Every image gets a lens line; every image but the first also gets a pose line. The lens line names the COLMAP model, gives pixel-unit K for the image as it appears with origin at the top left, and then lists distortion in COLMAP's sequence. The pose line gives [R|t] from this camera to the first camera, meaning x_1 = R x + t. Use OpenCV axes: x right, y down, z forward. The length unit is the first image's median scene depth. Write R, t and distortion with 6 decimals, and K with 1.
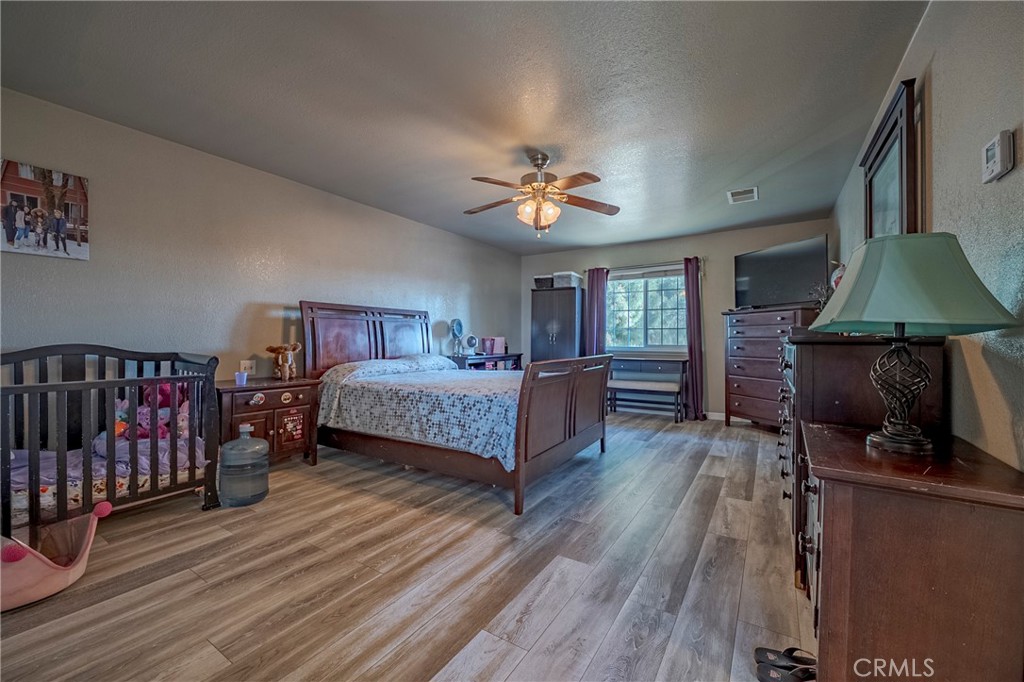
lens RADIAL K [[410.2, 0, 508.1], [0, 410.2, 342.3], [0, 0, 1]] dist [-0.014954, 0.001267]
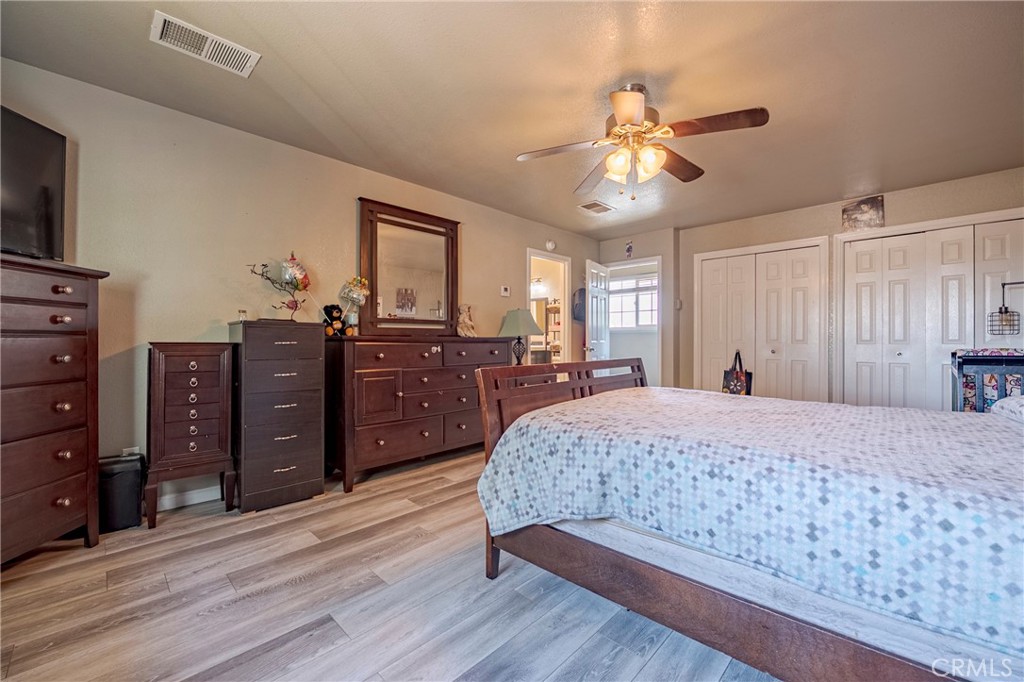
lens RADIAL K [[410.2, 0, 510.2], [0, 410.2, 335.8], [0, 0, 1]] dist [-0.014954, 0.001267]
pose [[-0.980035, 0.001379, 0.198822, 0.165074], [0.000914, 0.999997, -0.002427, -0.010960], [-0.198824, -0.002196, -0.980033, 2.045445]]
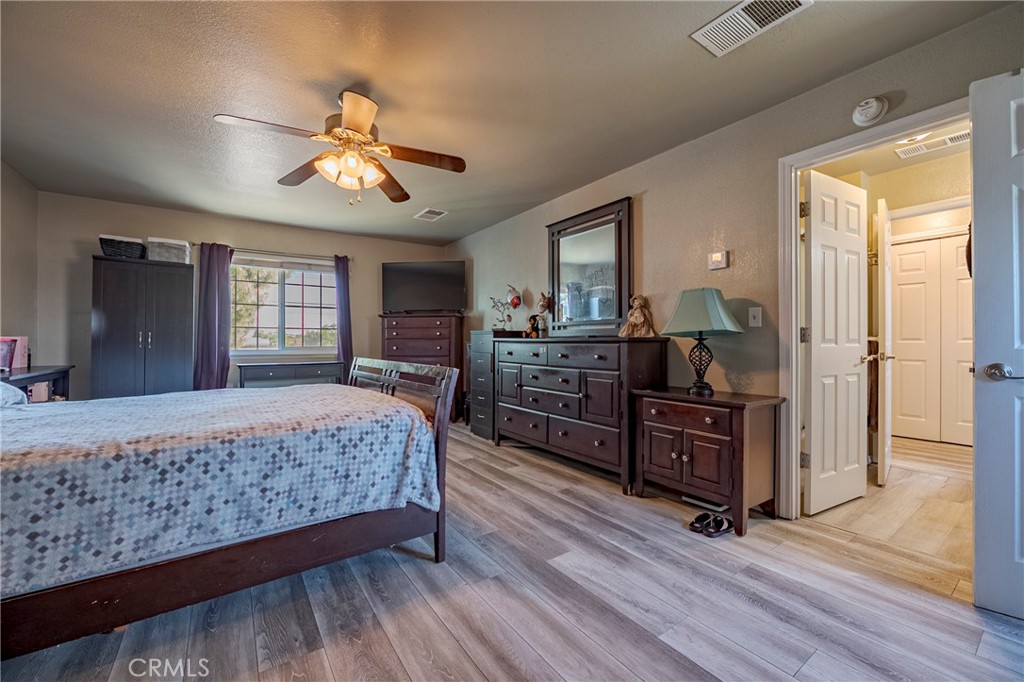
lens RADIAL K [[410.2, 0, 514.0], [0, 410.2, 341.6], [0, 0, 1]] dist [-0.014954, 0.001267]
pose [[0.368372, -0.002620, 0.929675, -0.591832], [0.008219, 0.999966, -0.000438, -0.001032], [-0.929642, 0.007803, 0.368381, 0.520544]]
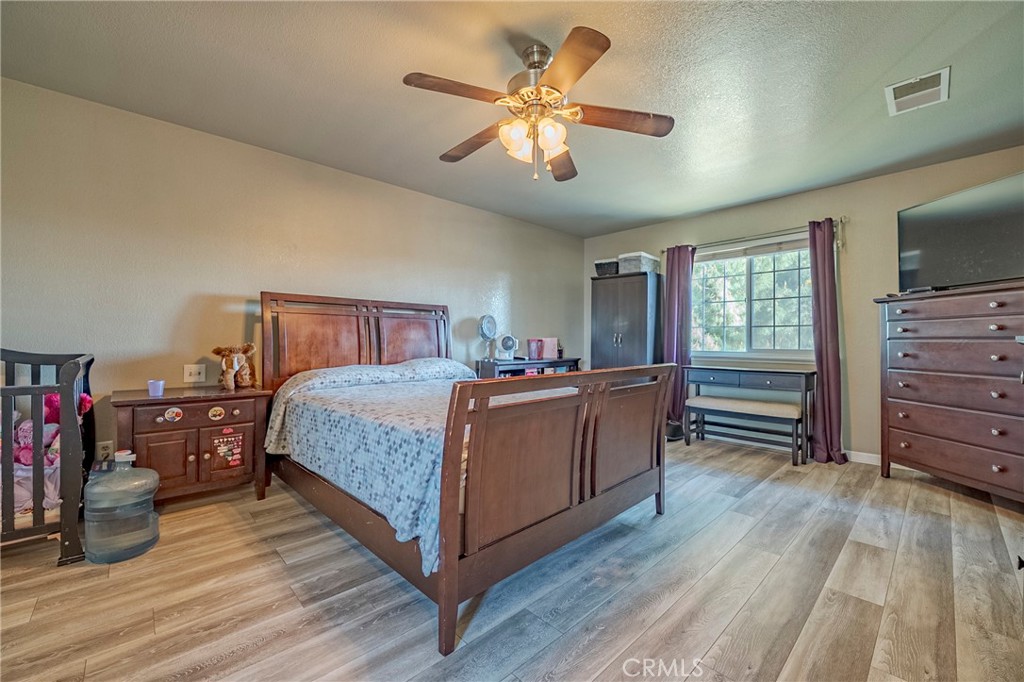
lens RADIAL K [[410.2, 0, 509.1], [0, 410.2, 342.0], [0, 0, 1]] dist [-0.014954, 0.001267]
pose [[0.969619, 0.003184, -0.244598, 0.220259], [-0.004524, 0.999978, -0.004915, 0.000134], [0.244577, 0.005872, 0.969612, 0.436855]]
